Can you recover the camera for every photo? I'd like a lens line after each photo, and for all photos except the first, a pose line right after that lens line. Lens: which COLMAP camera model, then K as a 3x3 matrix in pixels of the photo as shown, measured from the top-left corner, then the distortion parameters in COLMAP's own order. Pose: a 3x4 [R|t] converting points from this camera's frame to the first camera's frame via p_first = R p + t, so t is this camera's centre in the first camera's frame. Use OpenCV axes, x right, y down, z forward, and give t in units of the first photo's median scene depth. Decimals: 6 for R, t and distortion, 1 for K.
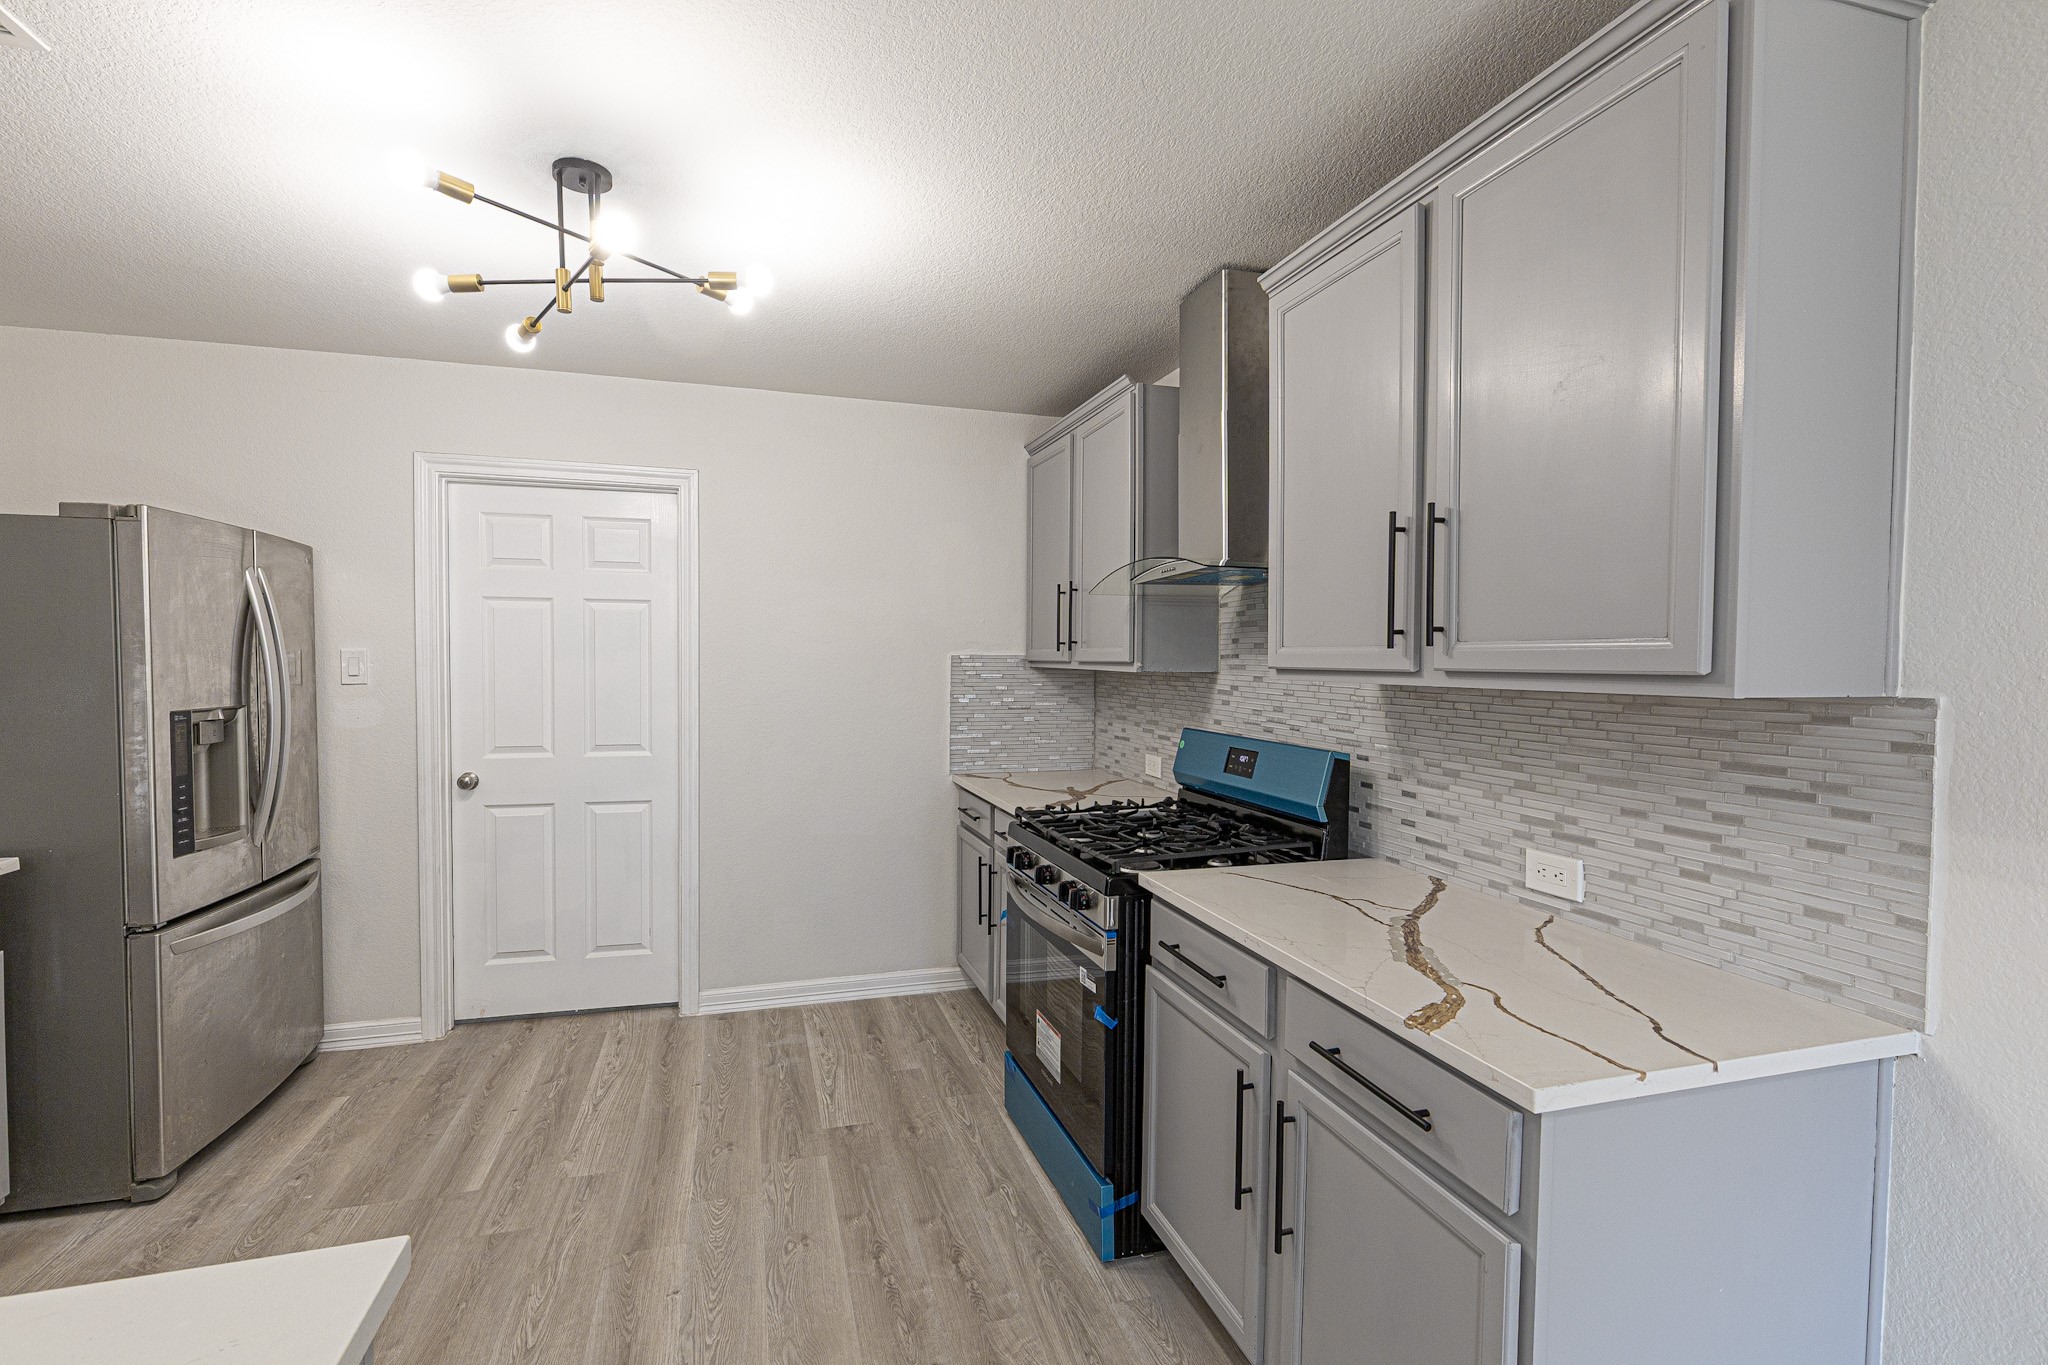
lens RADIAL K [[914.6, 0, 1009.5], [0, 914.6, 685.1], [0, 0, 1]] dist [0.002394, -0.000578]
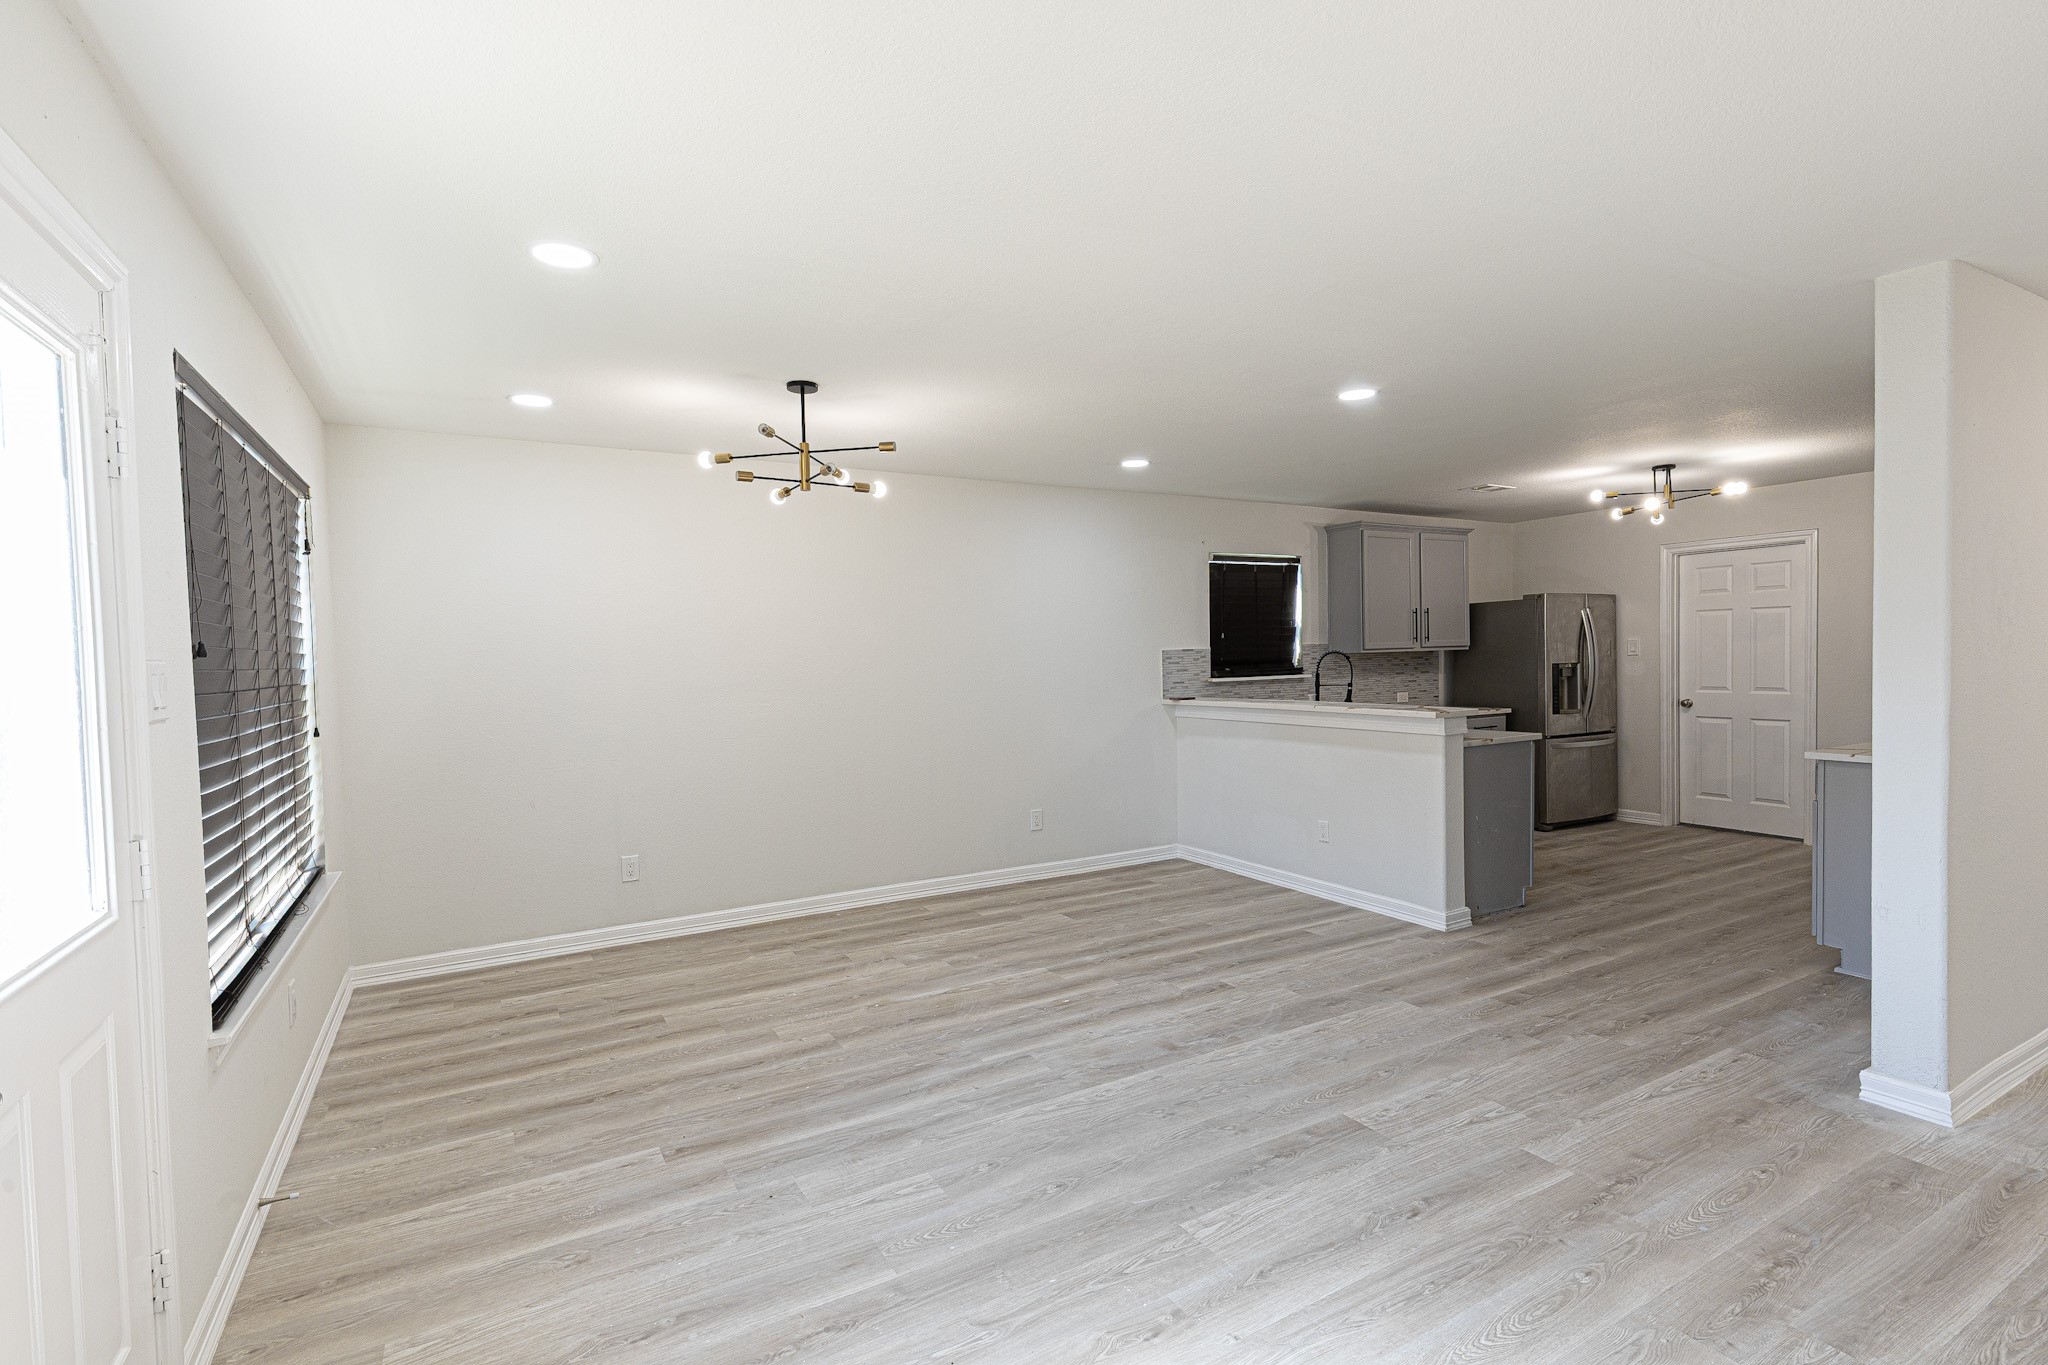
lens RADIAL K [[940.9, 0, 1010.2], [0, 940.9, 684.4], [0, 0, 1]] dist [0.011002, -0.002095]
pose [[0.223608, 0.016787, -0.974535, 1.391209], [-0.006709, 0.999854, 0.015683, 0.051826], [0.974656, 0.003032, 0.223688, -1.154484]]
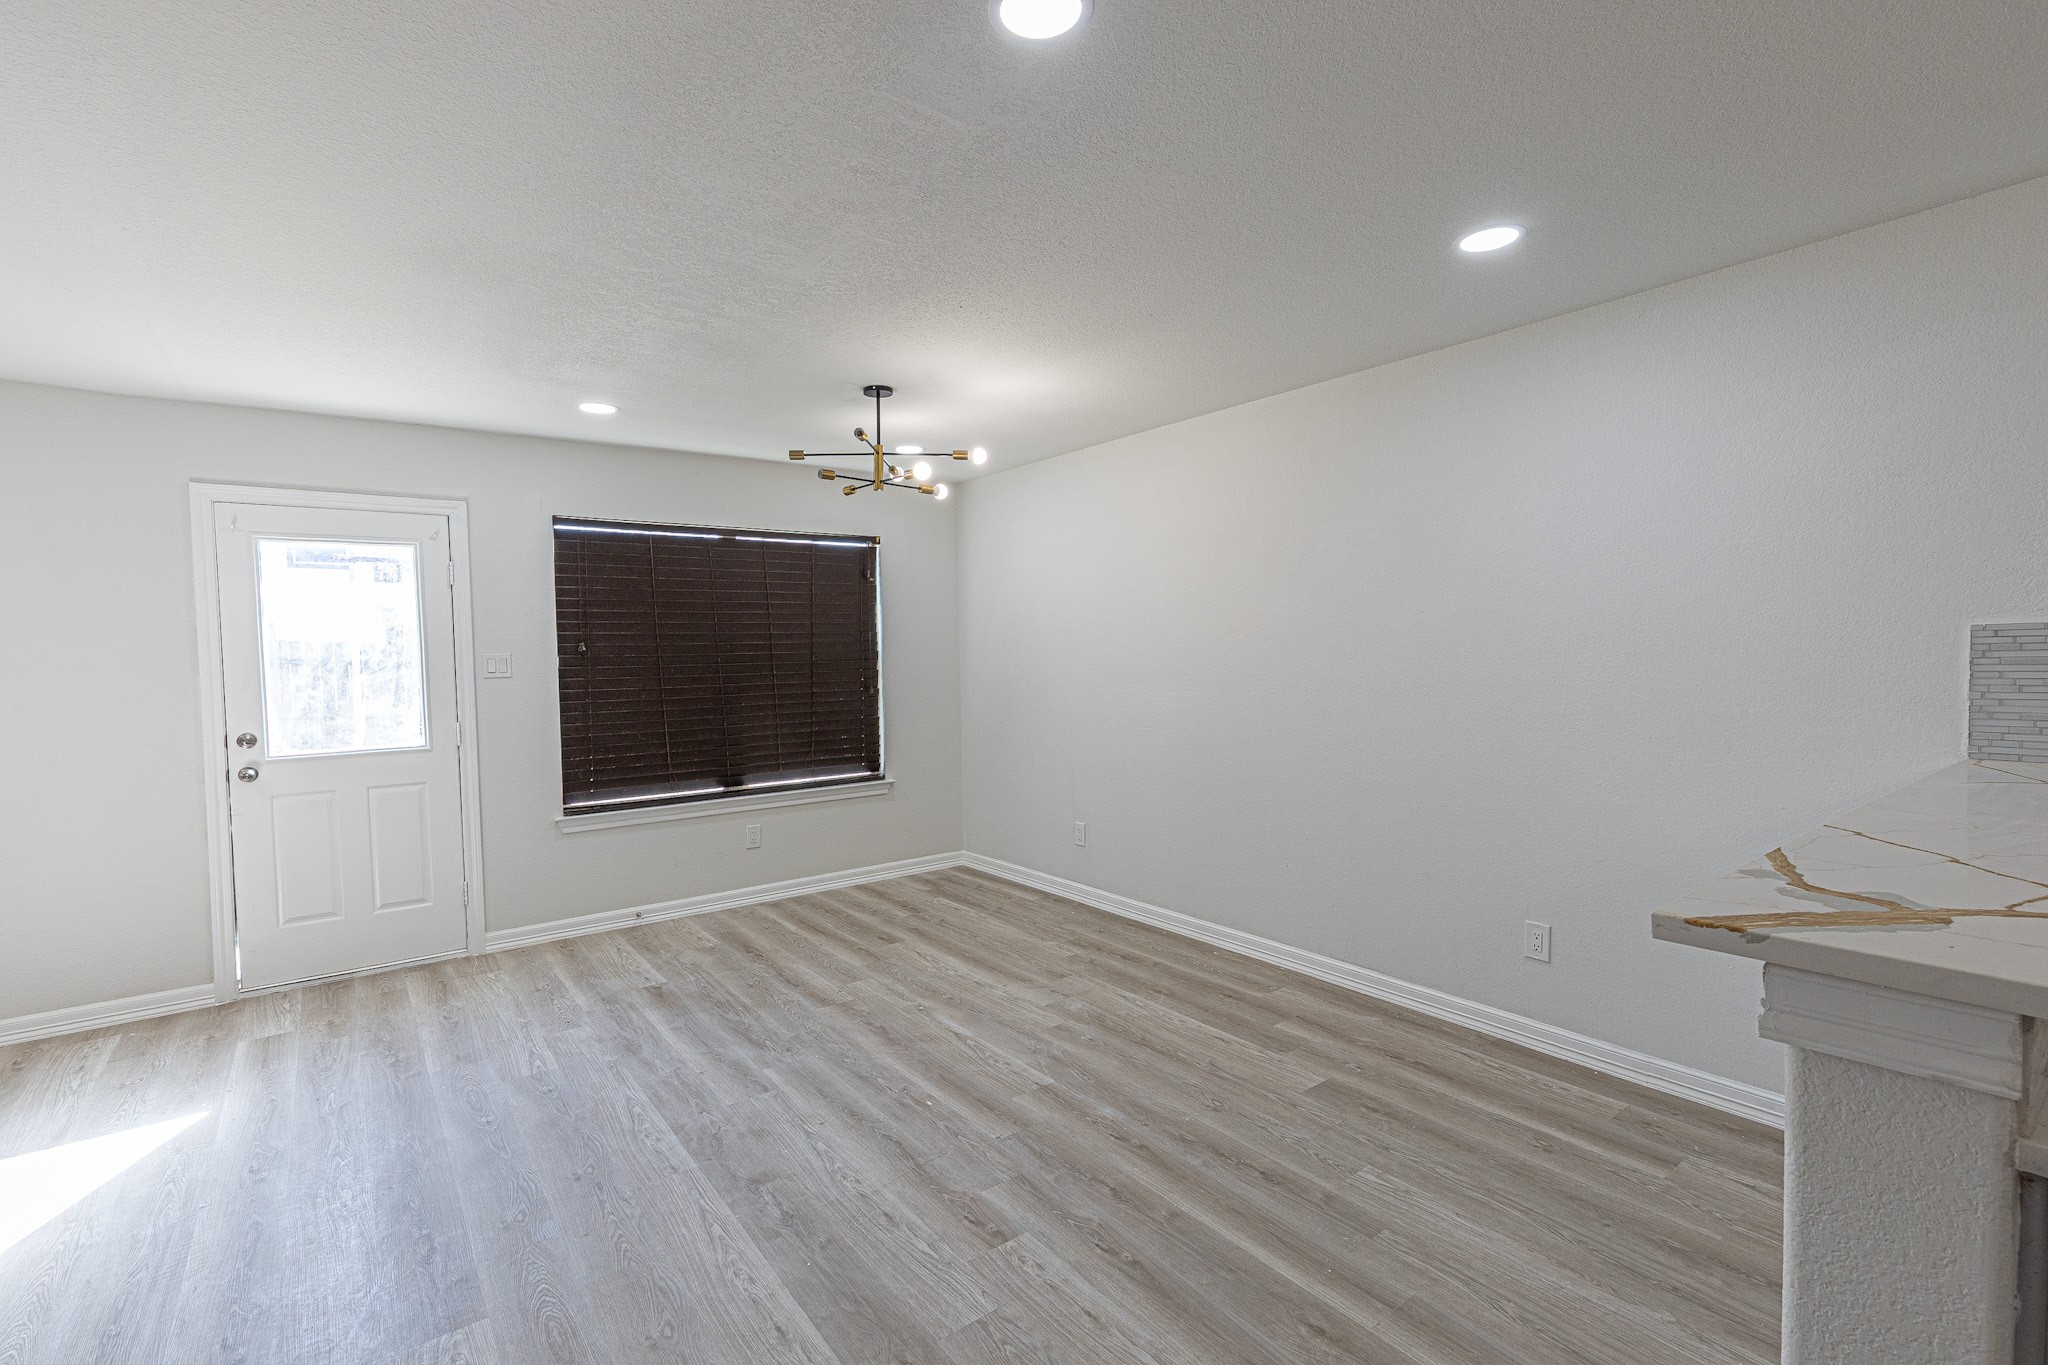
lens RADIAL K [[918.9, 0, 1008.6], [0, 918.9, 683.5], [0, 0, 1]] dist [0.005473, -0.000732]
pose [[-0.939229, 0.021629, -0.342608, 0.316111], [-0.000138, 0.997989, 0.063381, 0.000900], [0.343290, 0.059576, -0.937338, 0.225639]]
